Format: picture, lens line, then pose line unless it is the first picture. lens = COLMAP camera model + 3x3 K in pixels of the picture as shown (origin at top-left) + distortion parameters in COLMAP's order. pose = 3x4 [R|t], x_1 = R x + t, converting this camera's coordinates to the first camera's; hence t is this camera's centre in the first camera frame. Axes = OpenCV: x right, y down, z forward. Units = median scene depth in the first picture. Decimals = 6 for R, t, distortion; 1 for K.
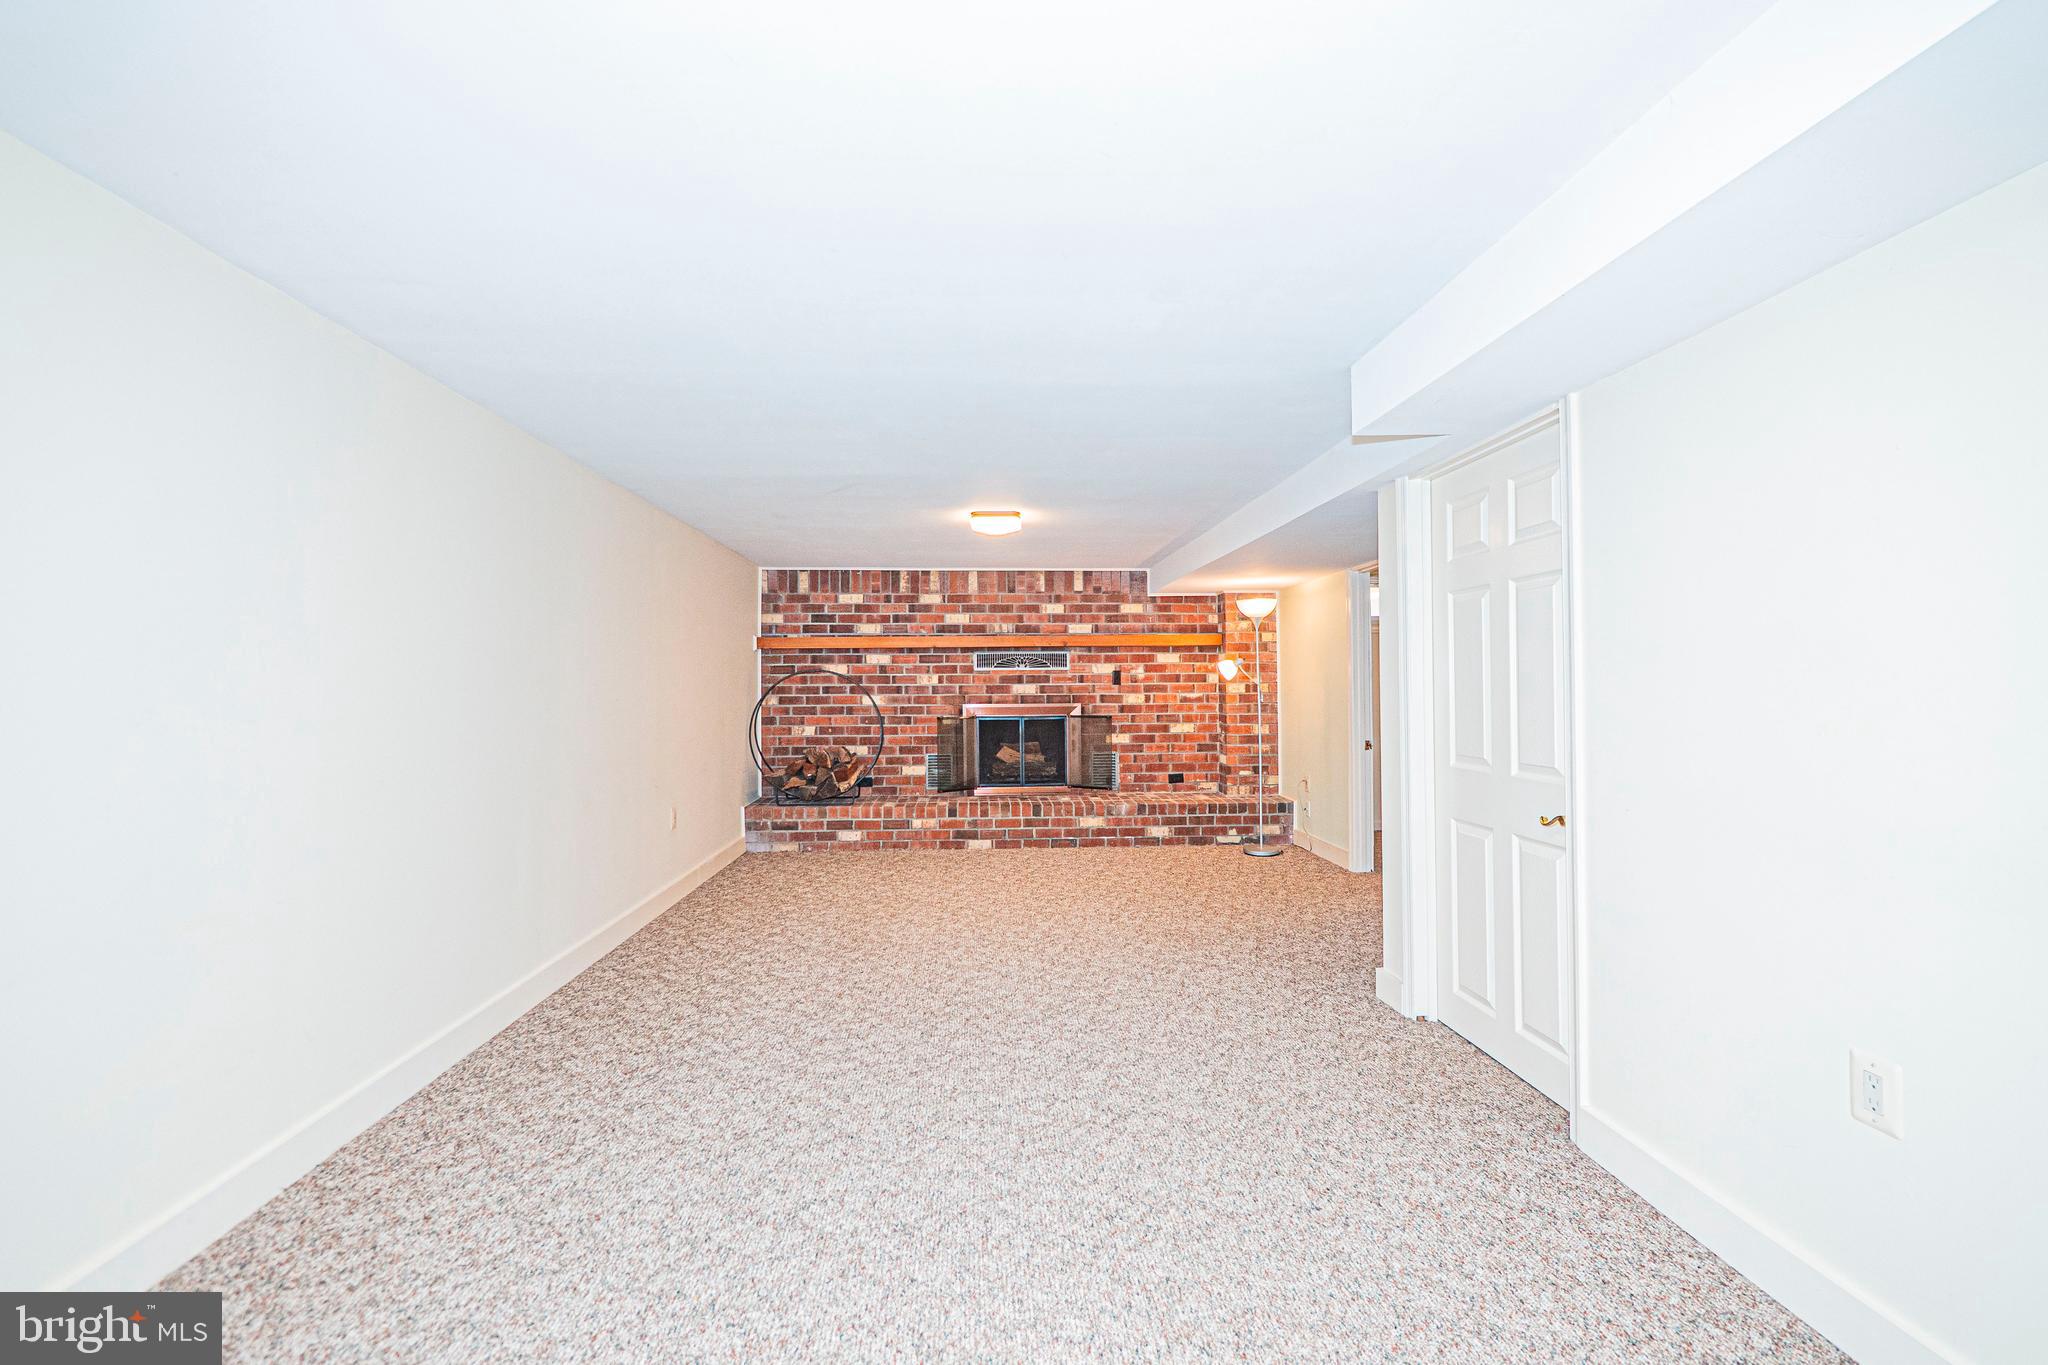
lens RADIAL K [[872.9, 0, 1017.7], [0, 872.9, 674.3], [0, 0, 1]] dist [-0.034111, -0.000022]
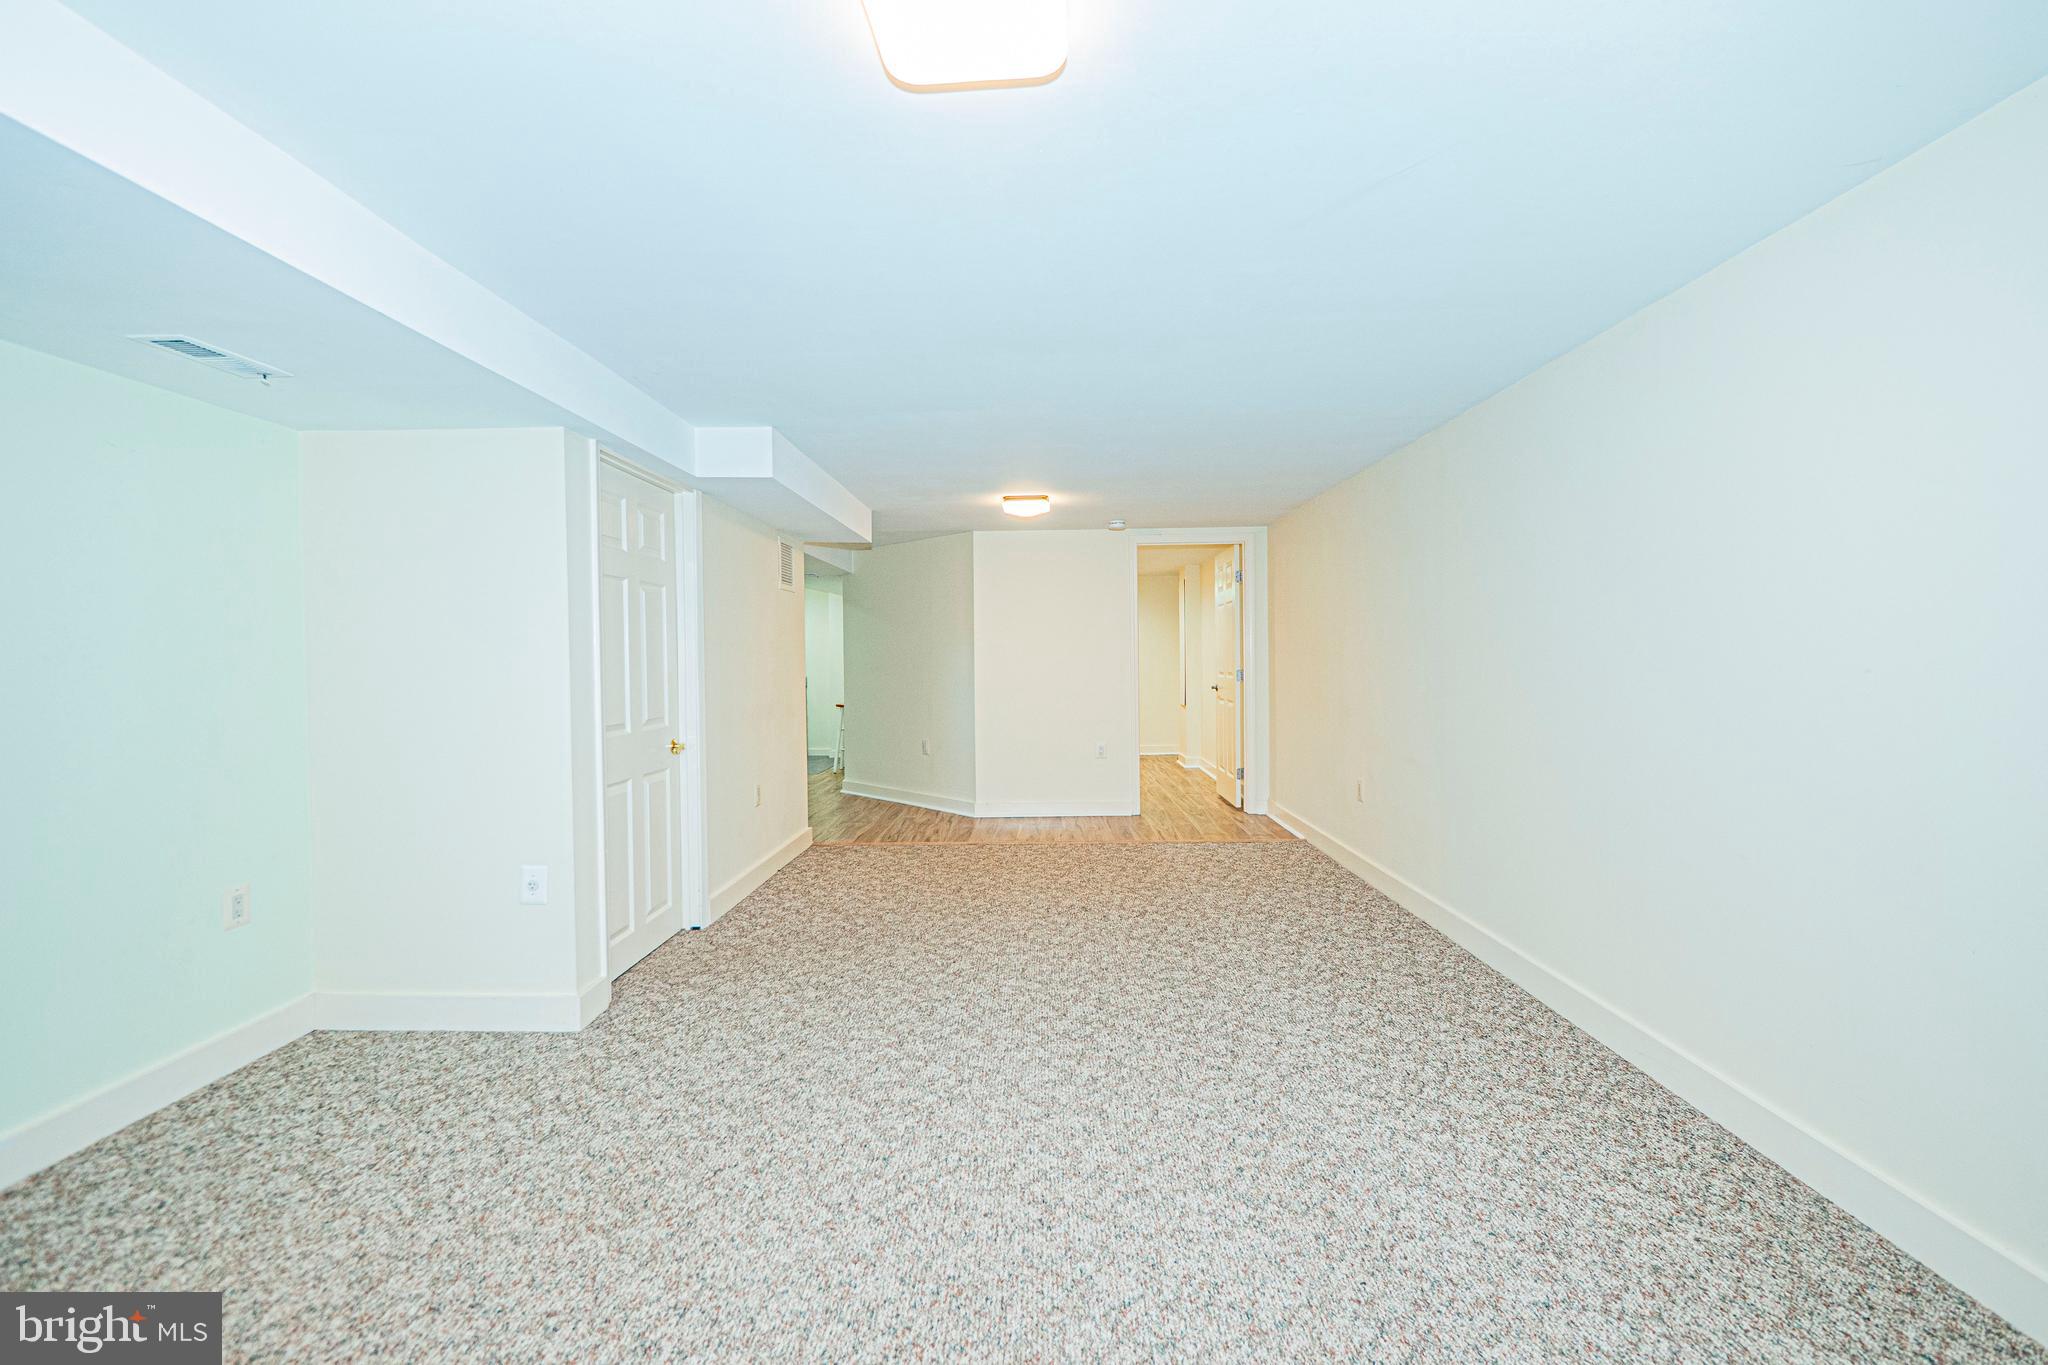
lens RADIAL K [[872.9, 0, 1017.7], [0, 872.9, 674.3], [0, 0, 1]] dist [-0.034111, -0.000022]
pose [[-0.996699, 0.013448, 0.080069, -0.090761], [0.013684, 0.999903, 0.002399, 0.032465], [-0.080029, 0.003487, -0.996786, 2.010382]]
